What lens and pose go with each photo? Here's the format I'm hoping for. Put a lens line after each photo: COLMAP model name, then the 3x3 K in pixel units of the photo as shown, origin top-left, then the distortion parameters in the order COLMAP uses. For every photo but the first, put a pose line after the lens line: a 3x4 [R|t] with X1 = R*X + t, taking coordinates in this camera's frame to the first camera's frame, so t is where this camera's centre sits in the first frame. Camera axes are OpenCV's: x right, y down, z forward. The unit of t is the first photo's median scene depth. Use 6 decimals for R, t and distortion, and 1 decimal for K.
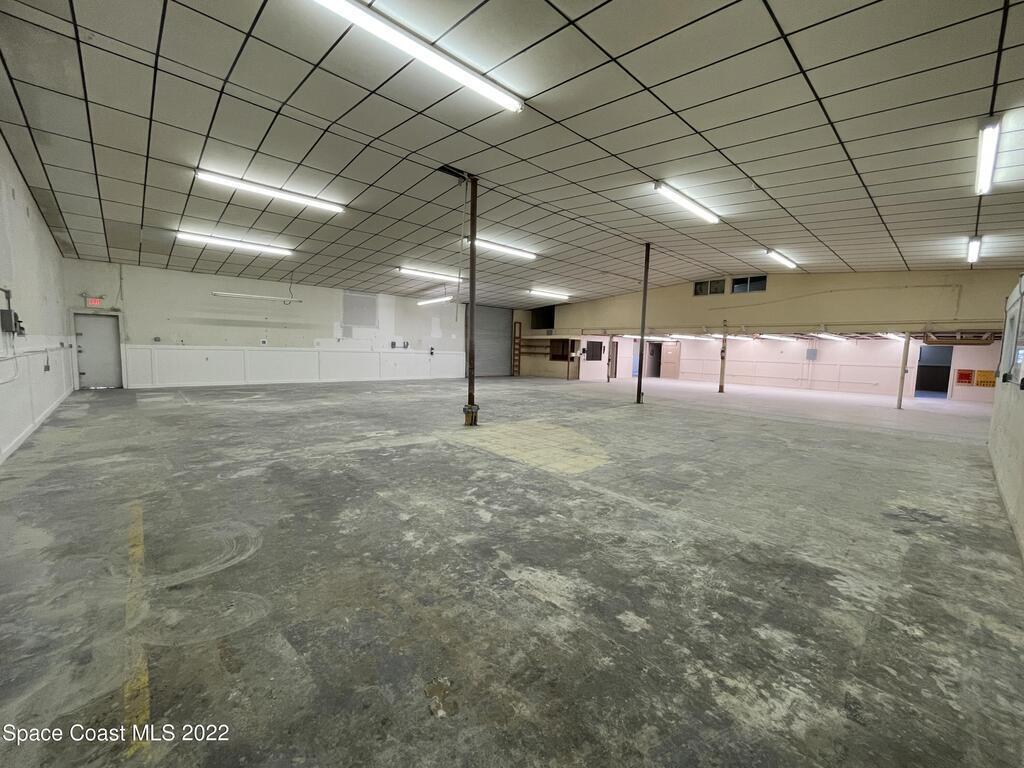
lens RADIAL K [[413.7, 0, 508.3], [0, 413.7, 387.4], [0, 0, 1]] dist [0.000767, 0.000043]
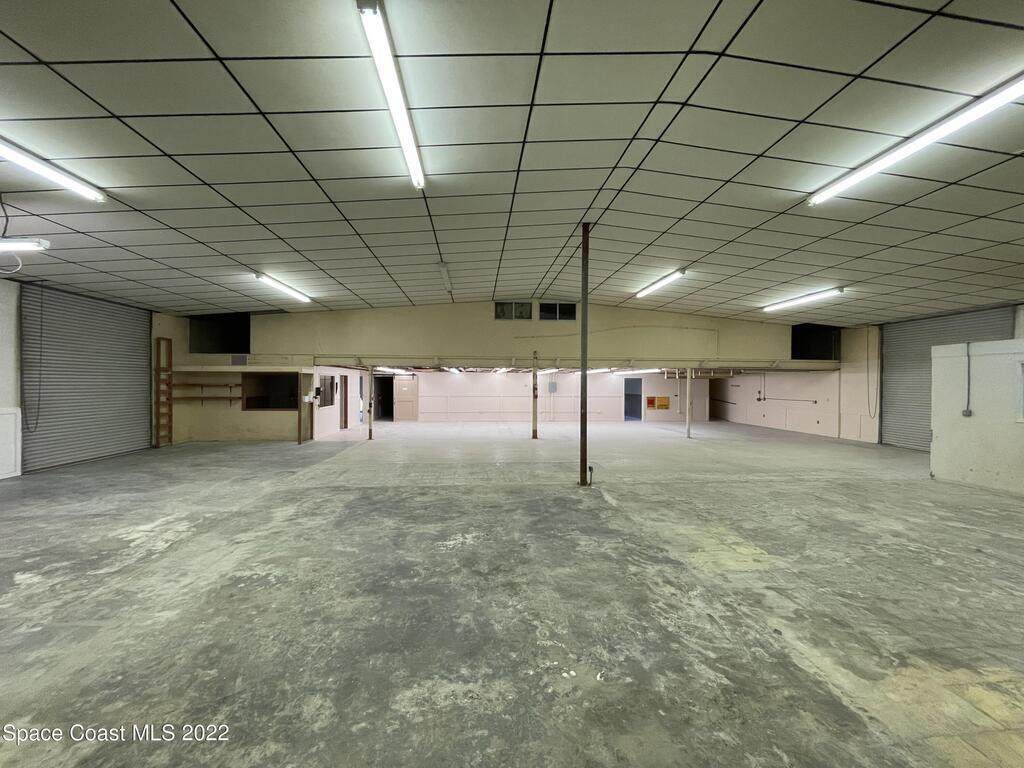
lens RADIAL K [[413.7, 0, 508.3], [0, 413.7, 387.4], [0, 0, 1]] dist [0.000767, 0.000043]
pose [[0.615143, -0.030828, 0.787813, -0.118944], [0.084589, 0.996048, -0.027073, -0.051532], [-0.783865, 0.083294, 0.615320, 0.382036]]
